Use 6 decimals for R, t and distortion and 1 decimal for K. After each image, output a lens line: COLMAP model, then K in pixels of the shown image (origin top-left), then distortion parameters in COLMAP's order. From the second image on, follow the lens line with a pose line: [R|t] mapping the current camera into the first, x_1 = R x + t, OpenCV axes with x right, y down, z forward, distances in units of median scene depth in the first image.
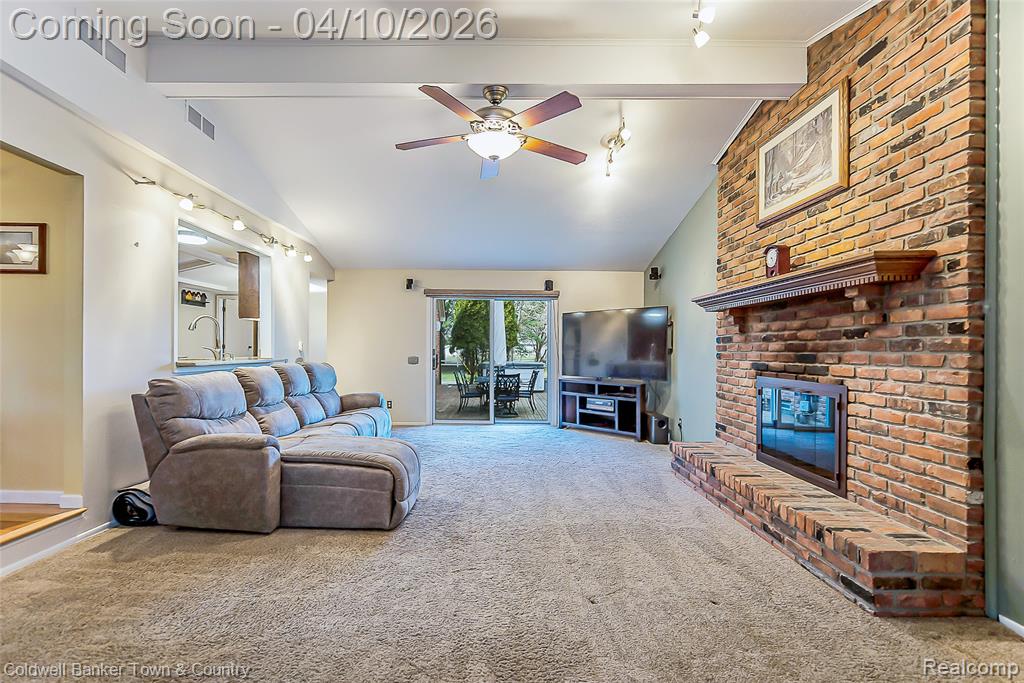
lens RADIAL K [[439.6, 0, 482.5], [0, 439.6, 352.9], [0, 0, 1]] dist [-0.003798, -0.001820]
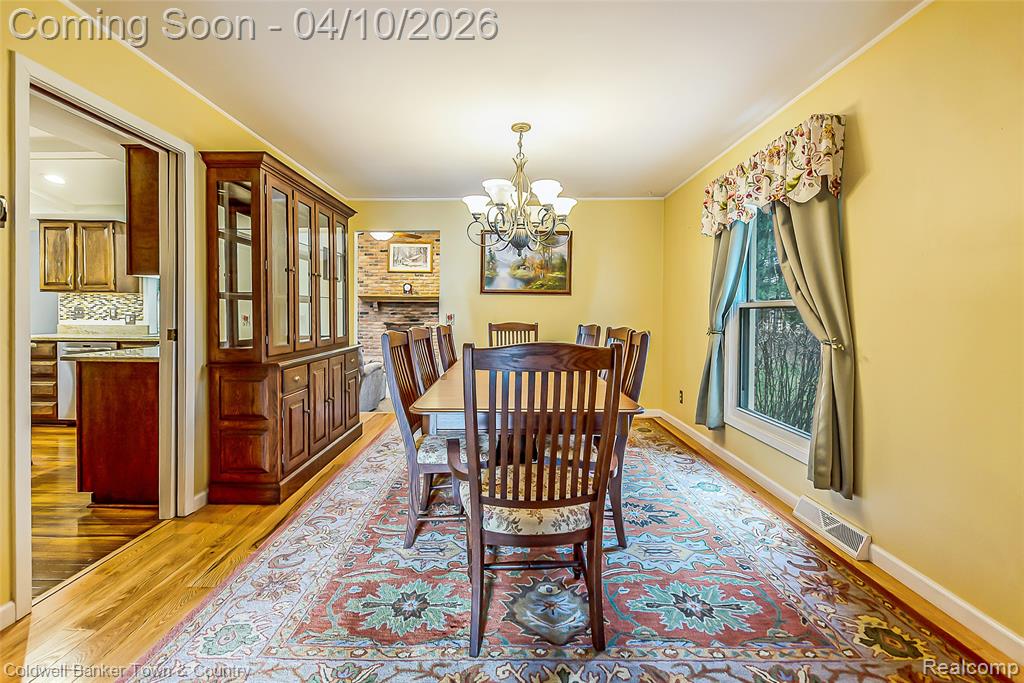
lens RADIAL K [[439.6, 0, 499.5], [0, 439.6, 319.9], [0, 0, 1]] dist [-0.003798, -0.001820]
pose [[-0.004796, -0.021257, 0.999763, -2.770526], [0.002681, 0.999770, 0.021270, -0.064851], [-0.999985, 0.002782, -0.004738, 0.436825]]
